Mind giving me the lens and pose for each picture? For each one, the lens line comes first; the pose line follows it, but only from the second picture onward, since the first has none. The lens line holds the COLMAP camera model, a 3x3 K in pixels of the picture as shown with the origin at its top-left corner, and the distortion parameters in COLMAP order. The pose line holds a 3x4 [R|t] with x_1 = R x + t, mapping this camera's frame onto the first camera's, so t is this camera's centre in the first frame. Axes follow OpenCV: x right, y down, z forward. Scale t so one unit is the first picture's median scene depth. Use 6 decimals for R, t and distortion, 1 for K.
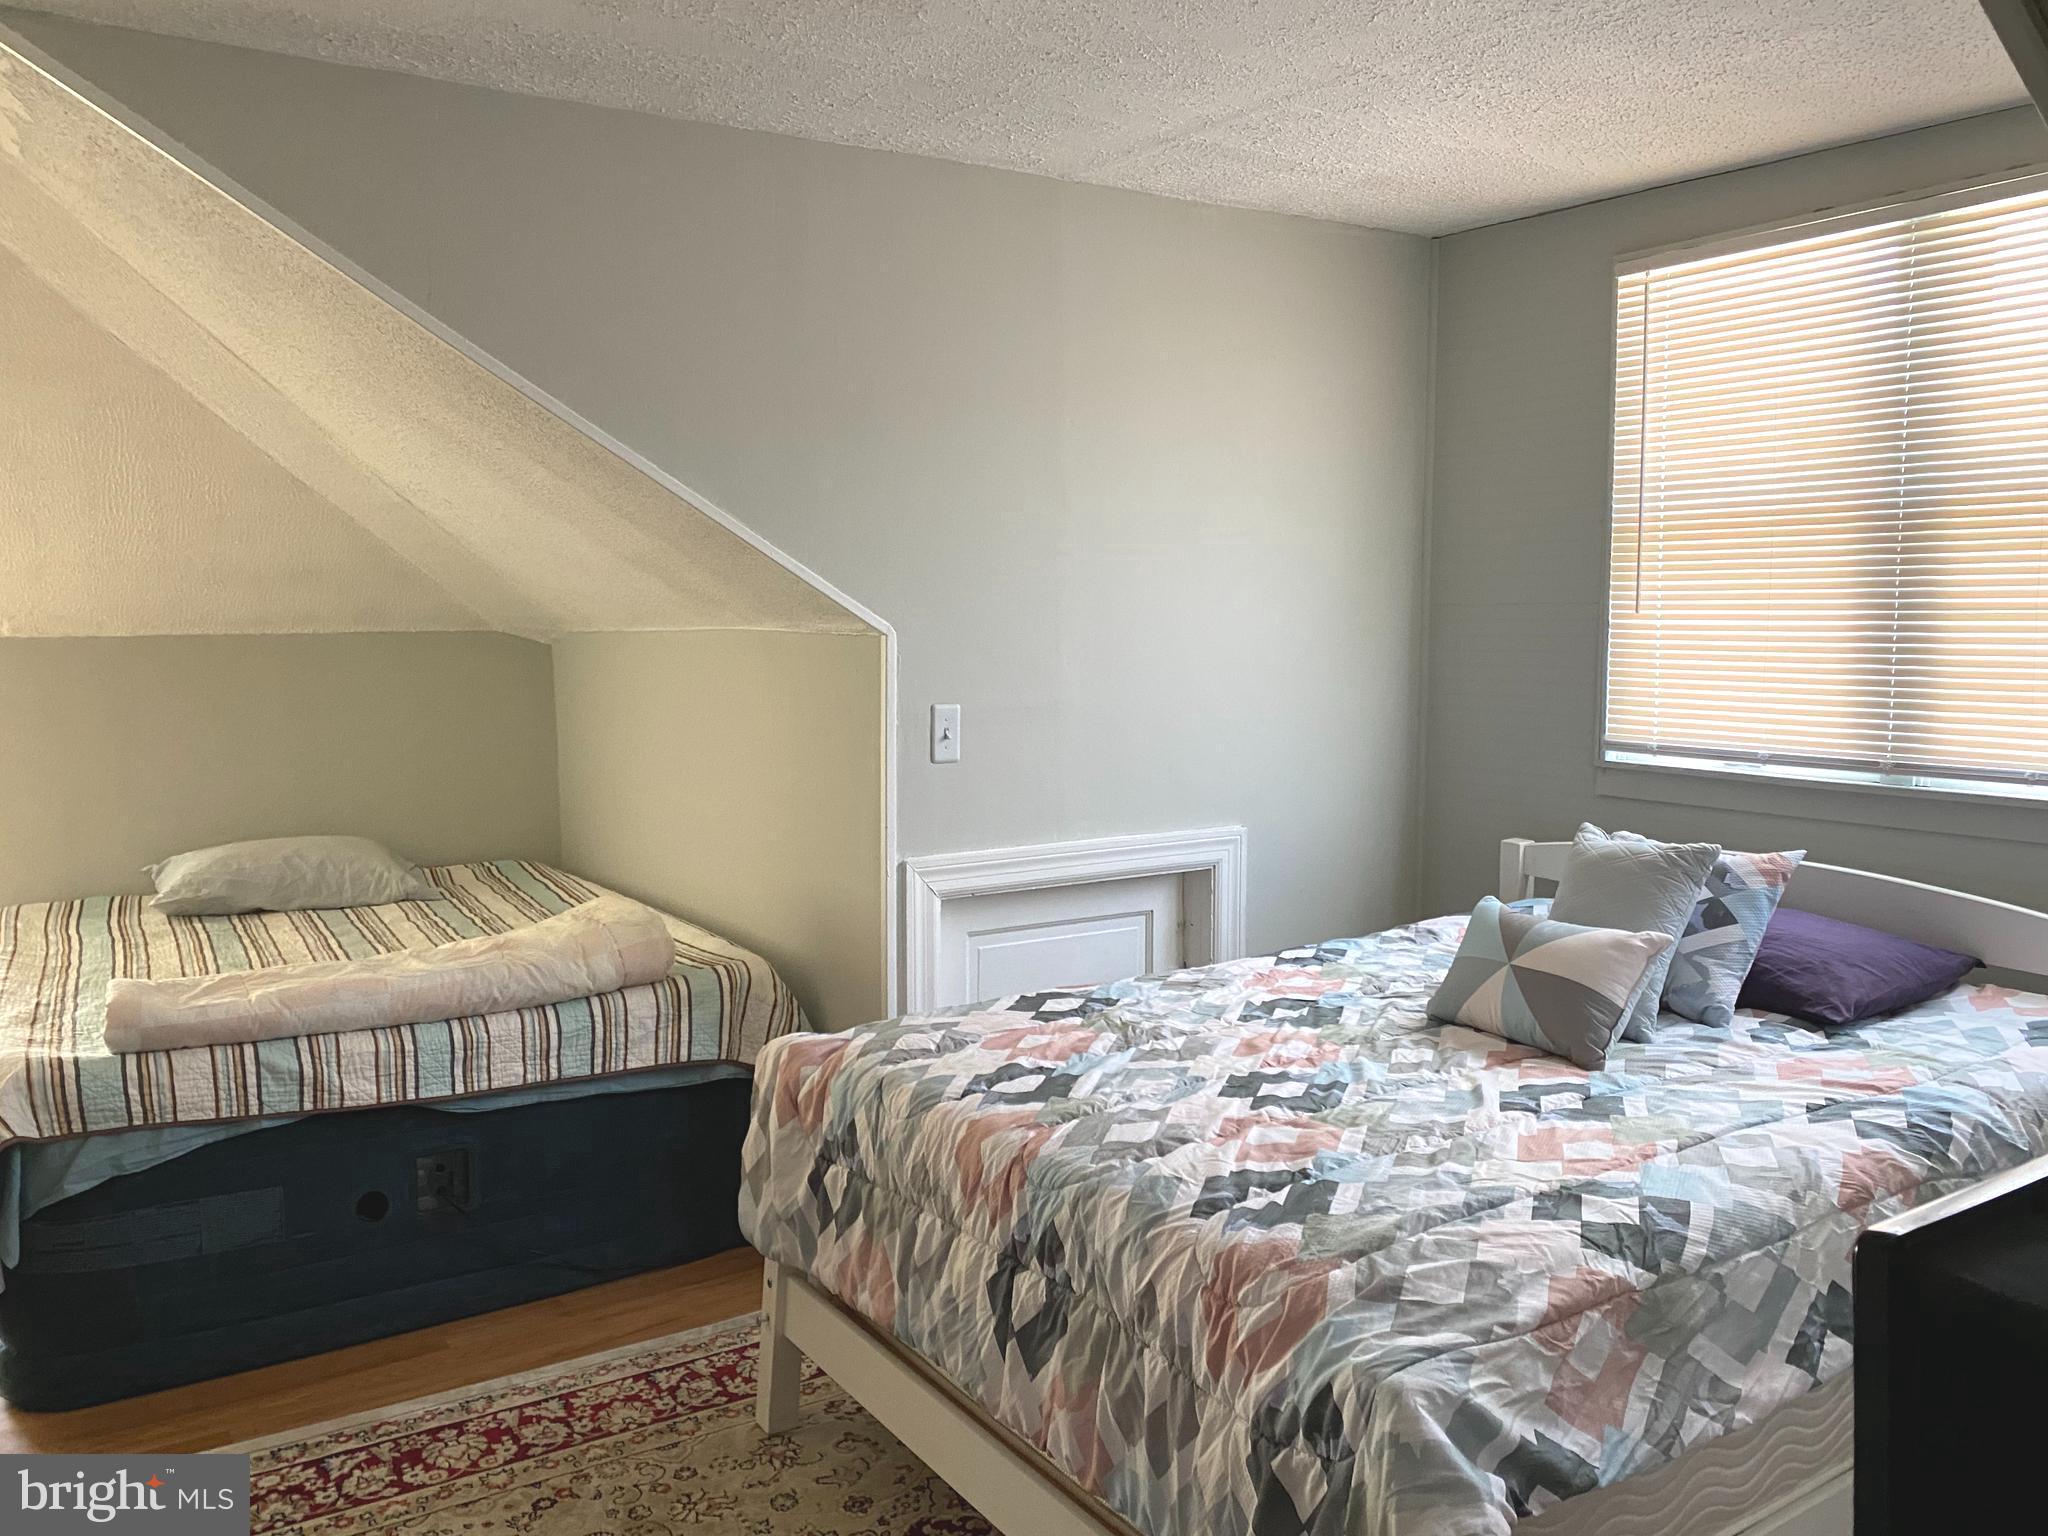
lens RADIAL K [[1598.7, 0, 1143.6], [0, 1598.7, 762.8], [0, 0, 1]] dist [0.078446, -0.109138]
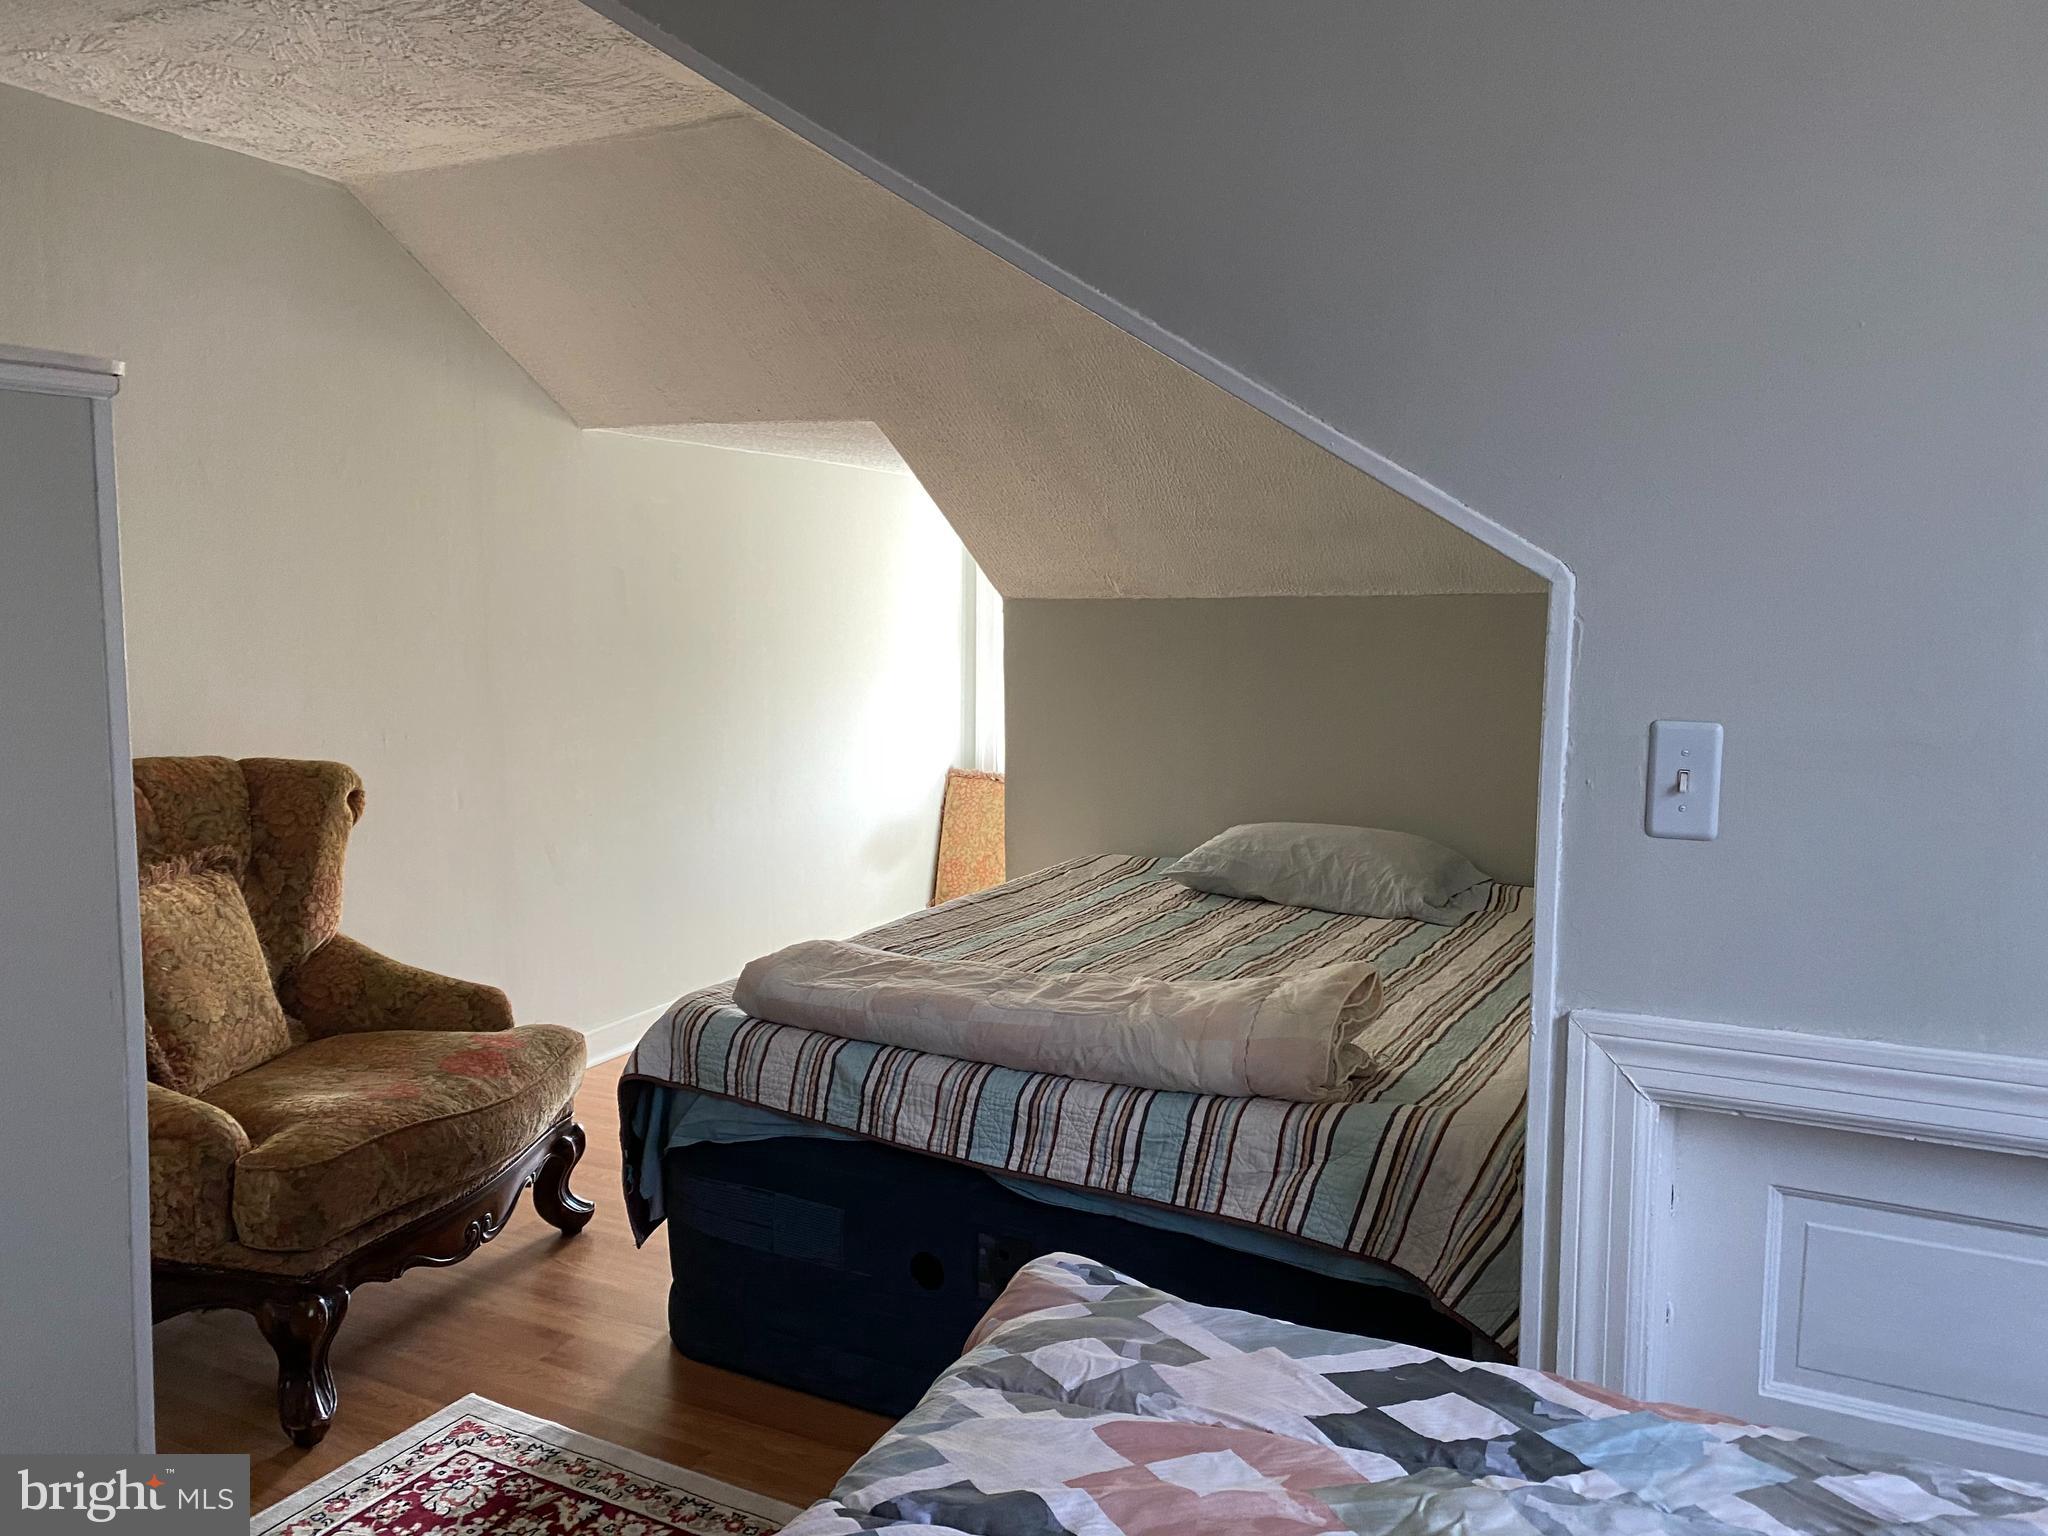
lens RADIAL K [[1598.7, 0, 1143.6], [0, 1598.7, 762.8], [0, 0, 1]] dist [0.078446, -0.109138]
pose [[0.452123, 0.095646, -0.886813, 0.269049], [-0.088880, 0.994117, 0.061906, -0.043904], [0.887516, 0.050831, 0.457964, 0.672736]]
